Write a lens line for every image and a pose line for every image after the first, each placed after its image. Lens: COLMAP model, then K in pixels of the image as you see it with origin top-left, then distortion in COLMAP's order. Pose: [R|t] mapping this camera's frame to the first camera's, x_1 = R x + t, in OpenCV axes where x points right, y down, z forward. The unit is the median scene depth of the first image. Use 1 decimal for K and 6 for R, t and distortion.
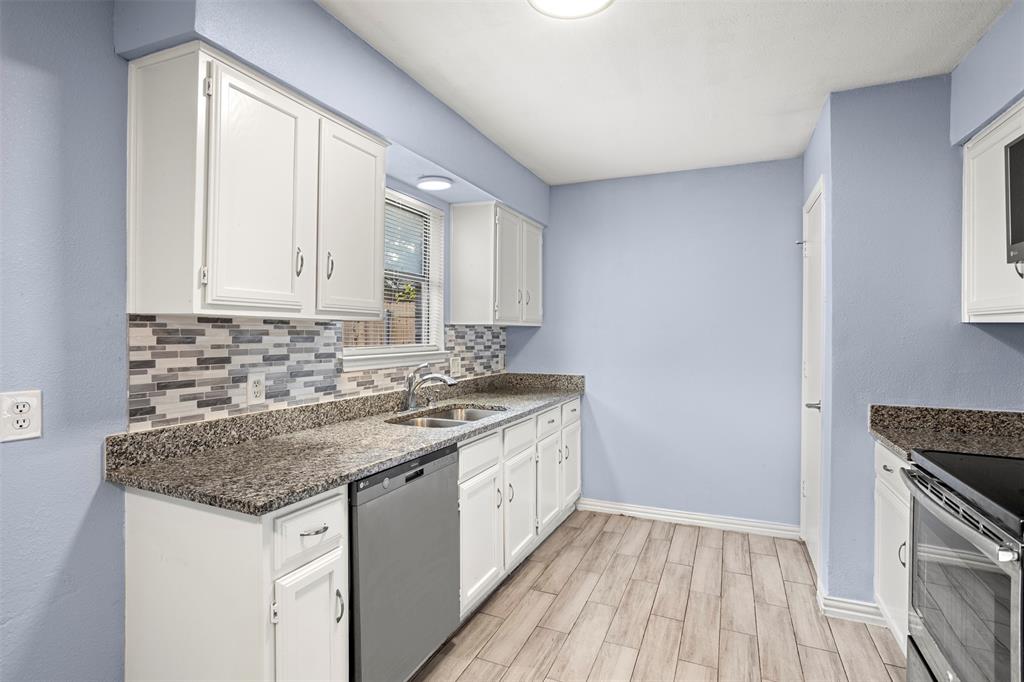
lens RADIAL K [[498.2, 0, 519.3], [0, 498.2, 337.4], [0, 0, 1]] dist [-0.010760, 0.006499]
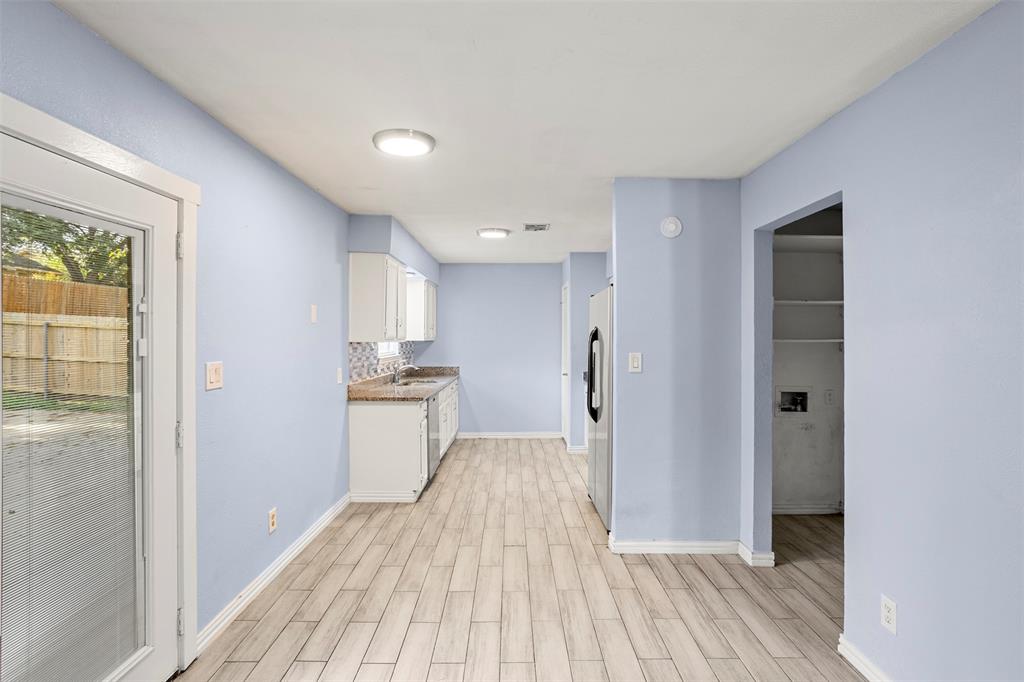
lens RADIAL K [[498.2, 0, 510.2], [0, 498.2, 338.2], [0, 0, 1]] dist [-0.010760, 0.006499]
pose [[0.920573, -0.005251, 0.390536, -0.494095], [0.007375, 0.999965, -0.003940, -0.025065], [-0.390501, 0.006507, 0.920579, -0.927118]]
